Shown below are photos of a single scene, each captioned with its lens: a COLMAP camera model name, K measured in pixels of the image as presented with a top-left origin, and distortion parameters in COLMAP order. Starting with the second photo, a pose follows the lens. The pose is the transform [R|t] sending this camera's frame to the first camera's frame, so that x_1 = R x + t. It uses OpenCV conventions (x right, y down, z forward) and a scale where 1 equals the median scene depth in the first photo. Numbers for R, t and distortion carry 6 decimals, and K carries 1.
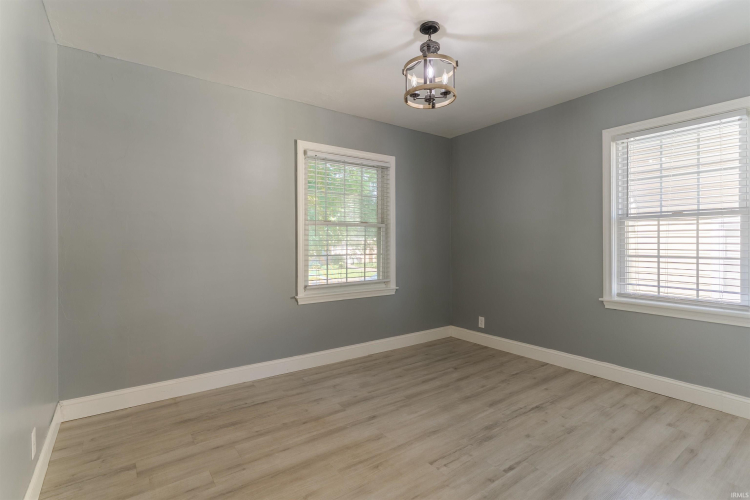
lens RADIAL K [[362.9, 0, 369.8], [0, 362.9, 246.4], [0, 0, 1]] dist [0.001340, 0.001209]
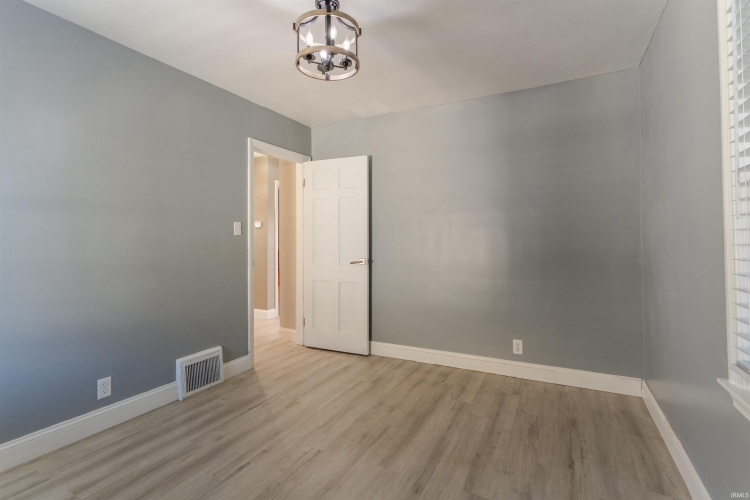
lens RADIAL K [[362.9, 0, 377.0], [0, 362.9, 245.6], [0, 0, 1]] dist [0.001340, 0.001209]
pose [[-0.883786, 0.009873, -0.467787, 0.368925], [0.000716, 0.999805, 0.019749, -0.012455], [0.467891, 0.017119, -0.883621, 1.450599]]
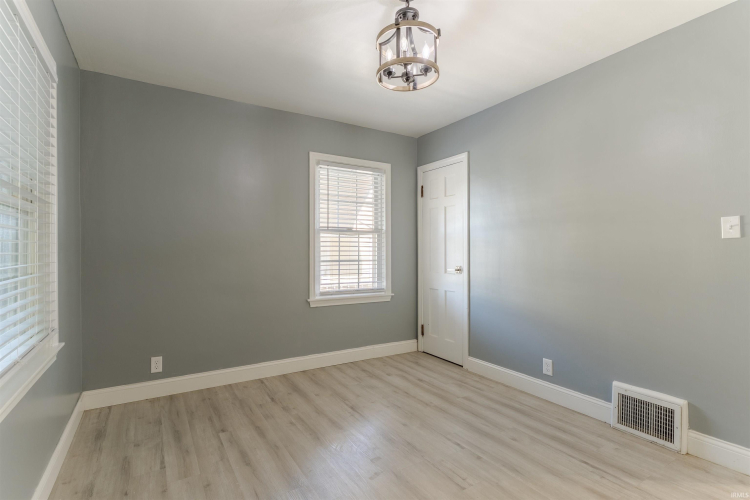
lens RADIAL K [[362.9, 0, 371.7], [0, 362.9, 250.7], [0, 0, 1]] dist [0.001340, 0.001209]
pose [[0.061609, 0.002271, 0.998098, -0.559844], [0.008336, 0.999961, -0.002790, -0.005232], [-0.998066, 0.008492, 0.061588, 0.850467]]
